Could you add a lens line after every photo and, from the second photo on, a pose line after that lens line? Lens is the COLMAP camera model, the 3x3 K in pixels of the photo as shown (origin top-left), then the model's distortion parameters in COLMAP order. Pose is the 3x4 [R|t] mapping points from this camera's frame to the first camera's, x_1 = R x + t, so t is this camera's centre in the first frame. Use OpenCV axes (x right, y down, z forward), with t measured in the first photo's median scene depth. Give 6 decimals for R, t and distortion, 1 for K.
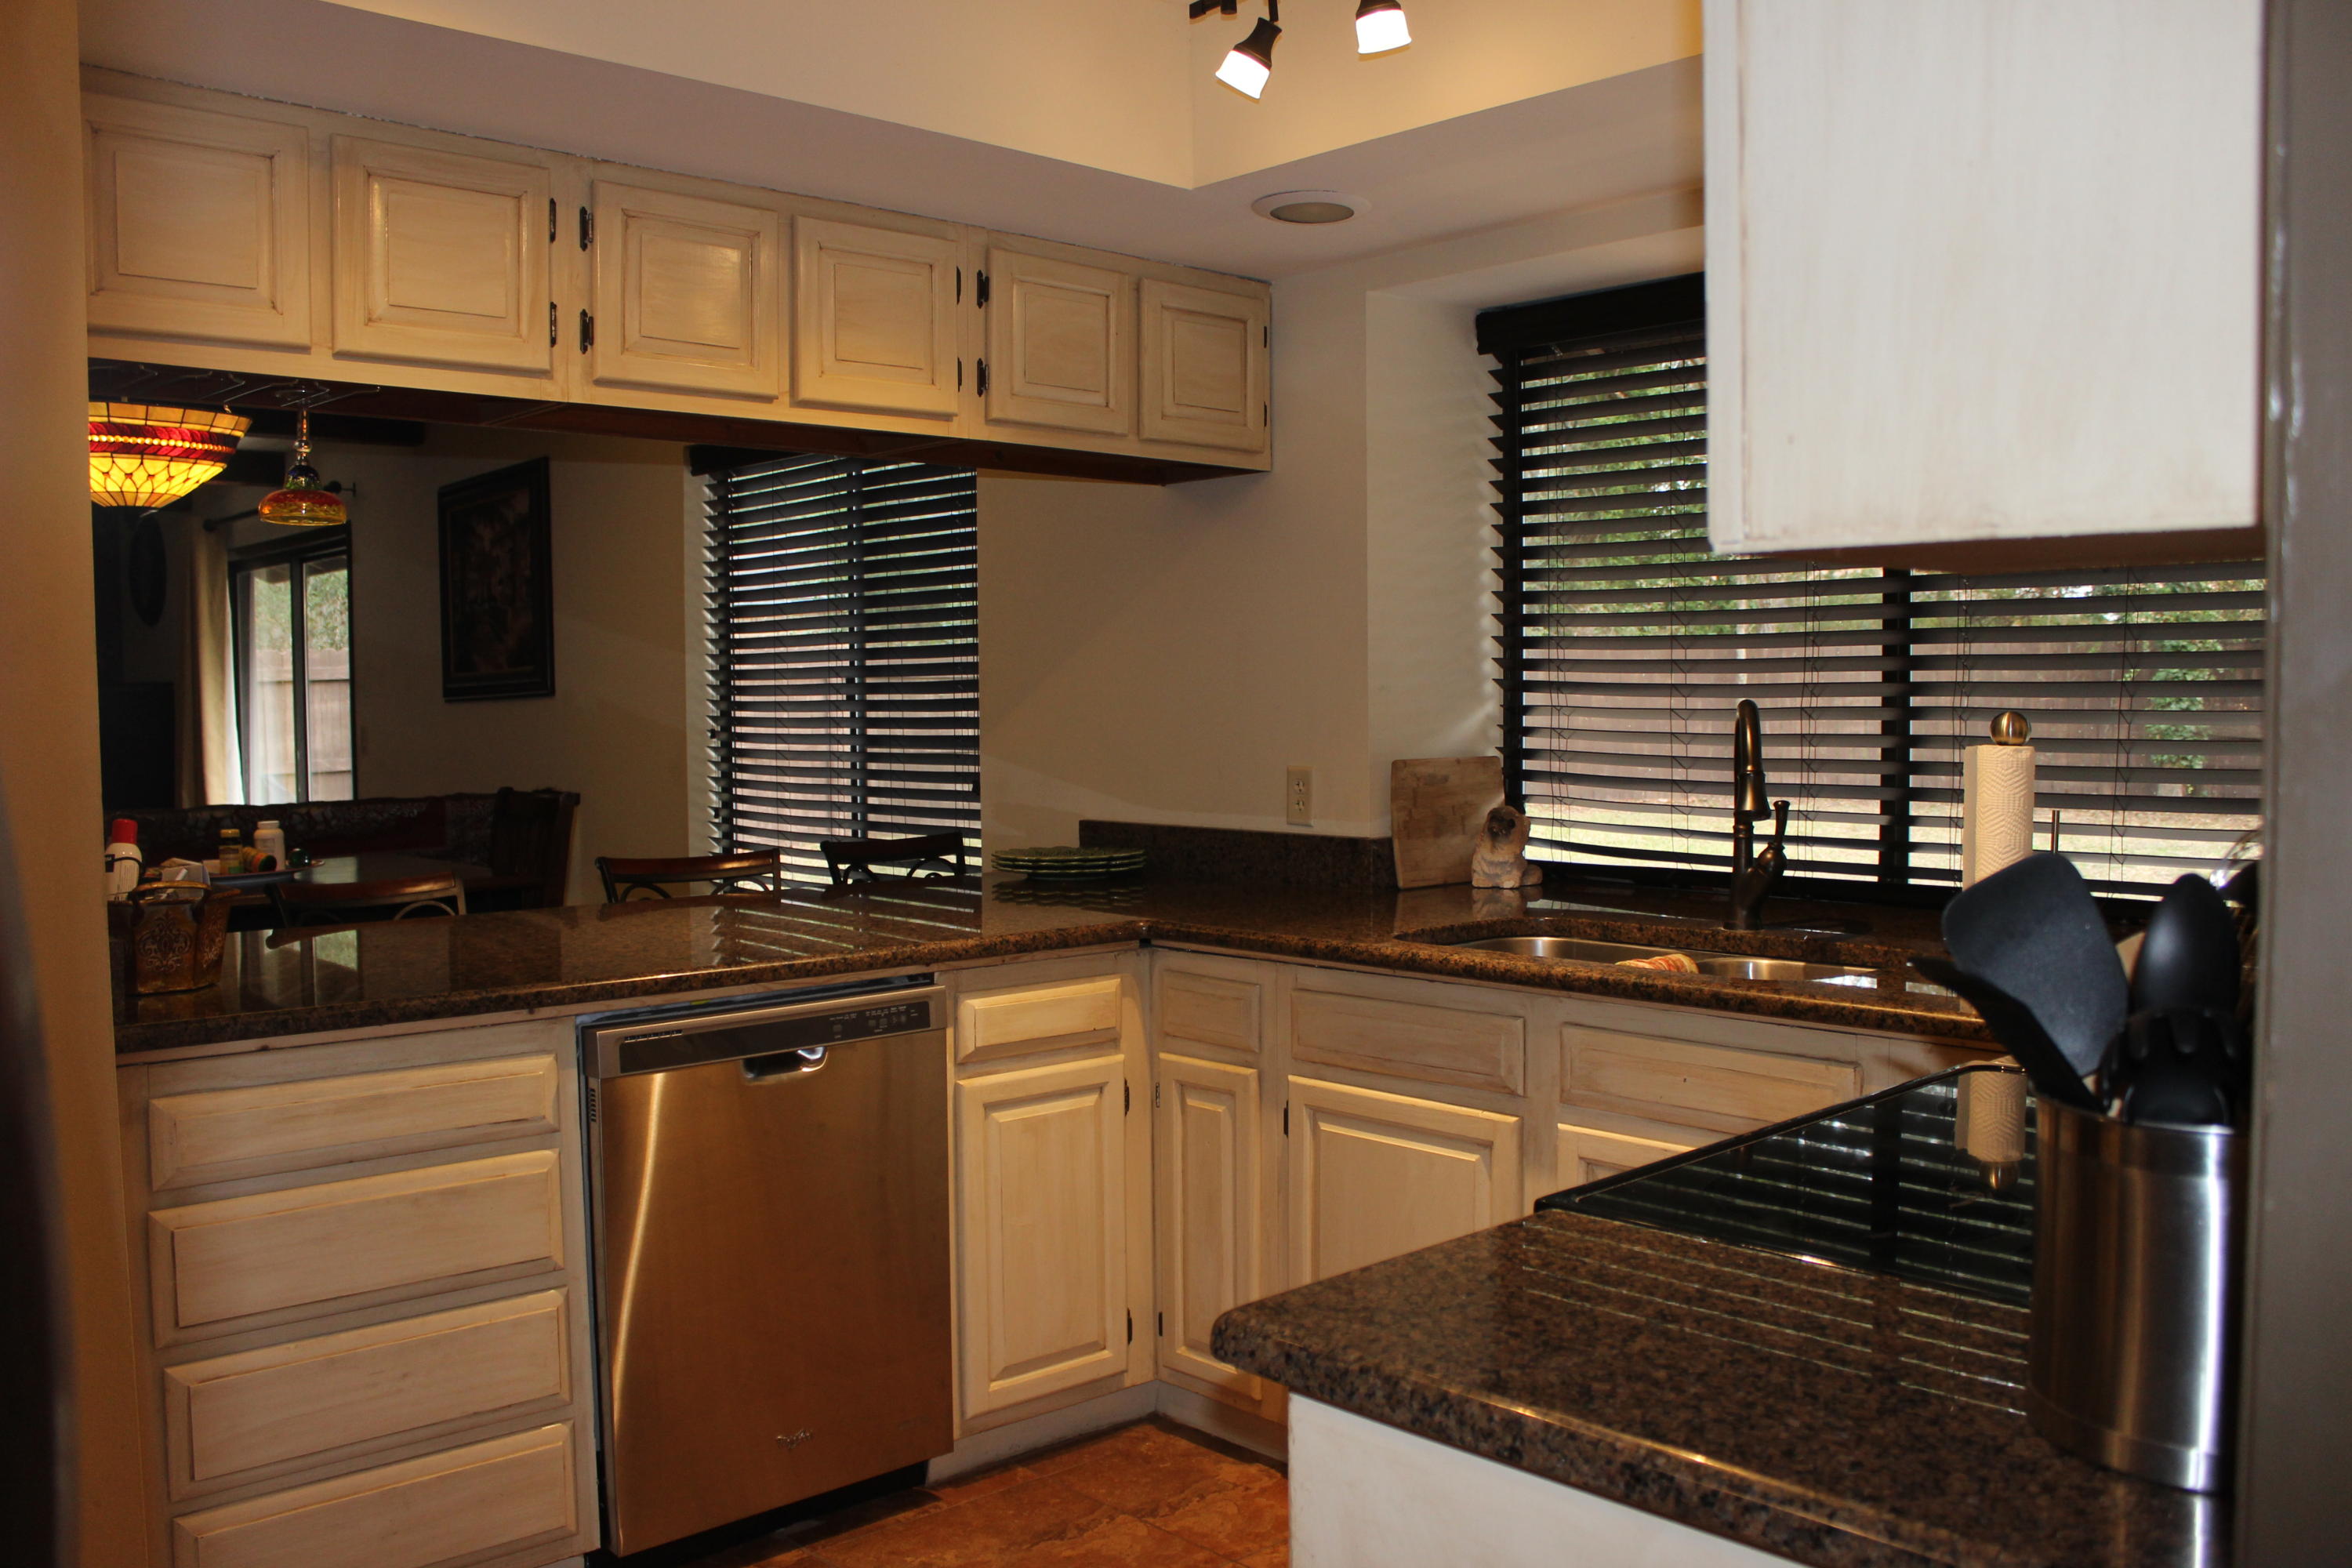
lens RADIAL K [[1948.5, 0, 1176.0], [0, 1948.5, 784.0], [0, 0, 1]] dist [-0.117136, 0.000655]
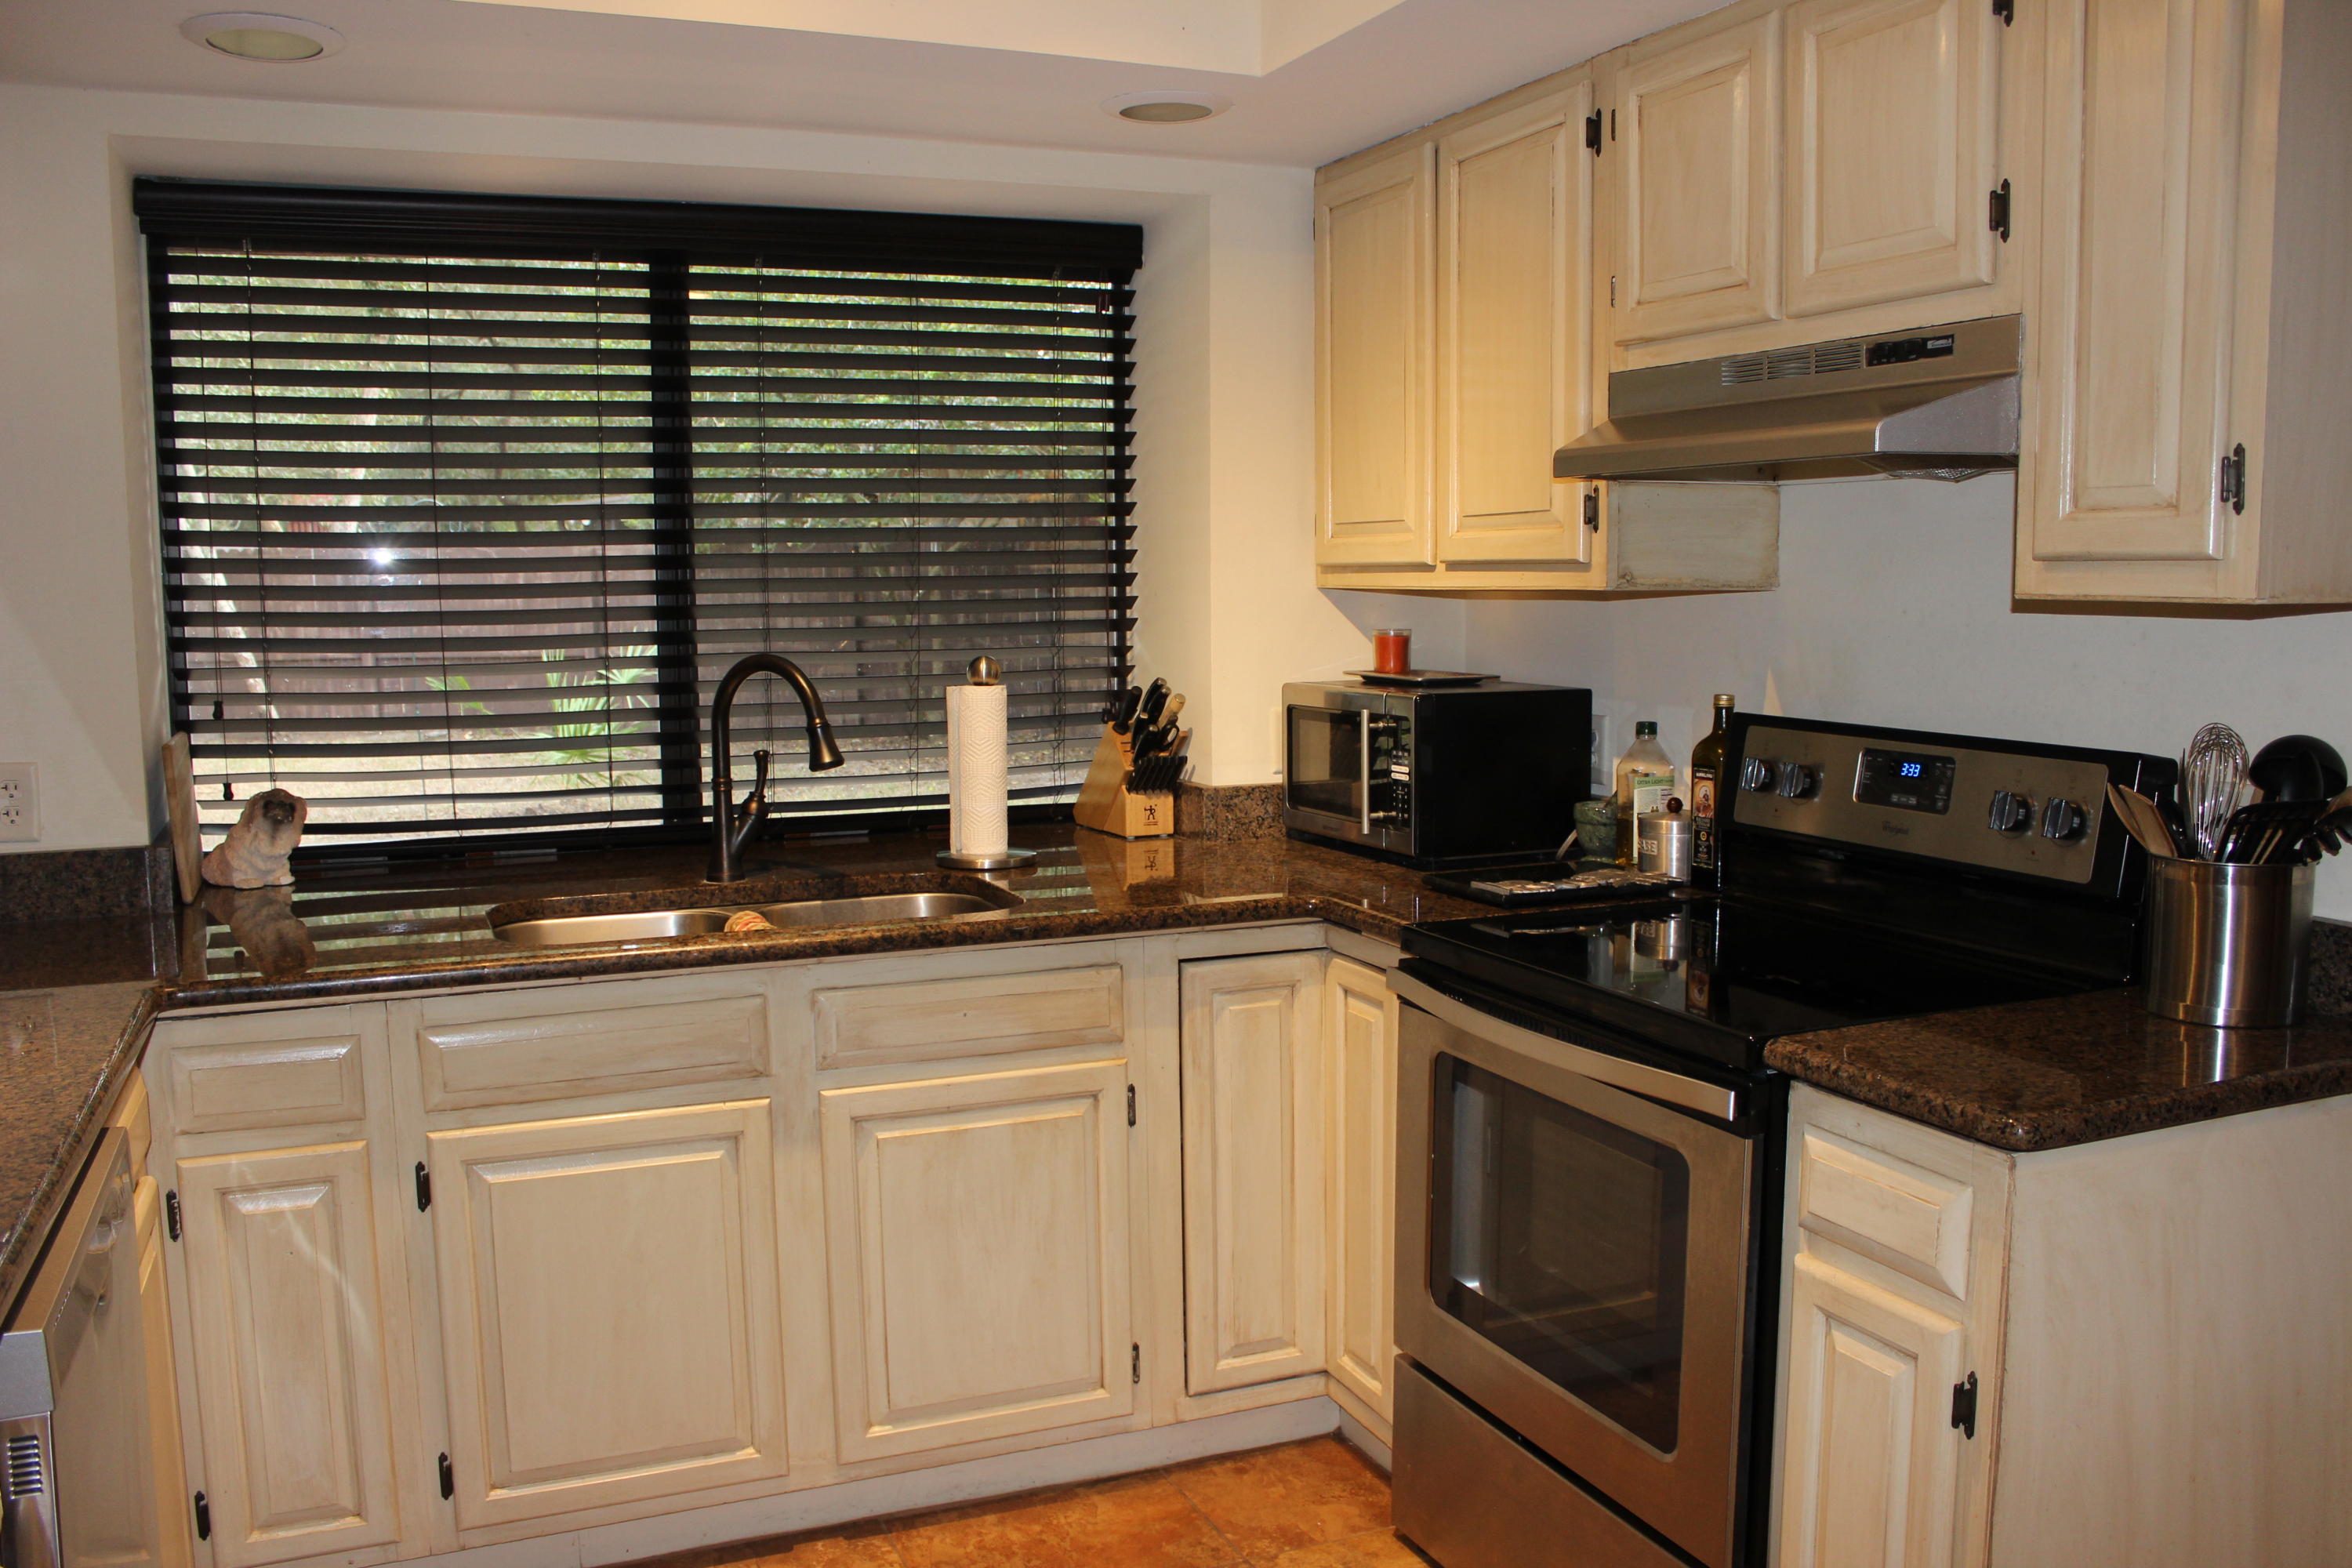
lens RADIAL K [[1902.8, 0, 1176.0], [0, 1902.8, 784.0], [0, 0, 1]] dist [-0.188309, -0.000551]
pose [[0.344555, -0.082205, 0.935160, -0.530072], [0.058241, 0.996112, 0.066104, -0.023068], [-0.936958, 0.031688, 0.348003, 0.456473]]
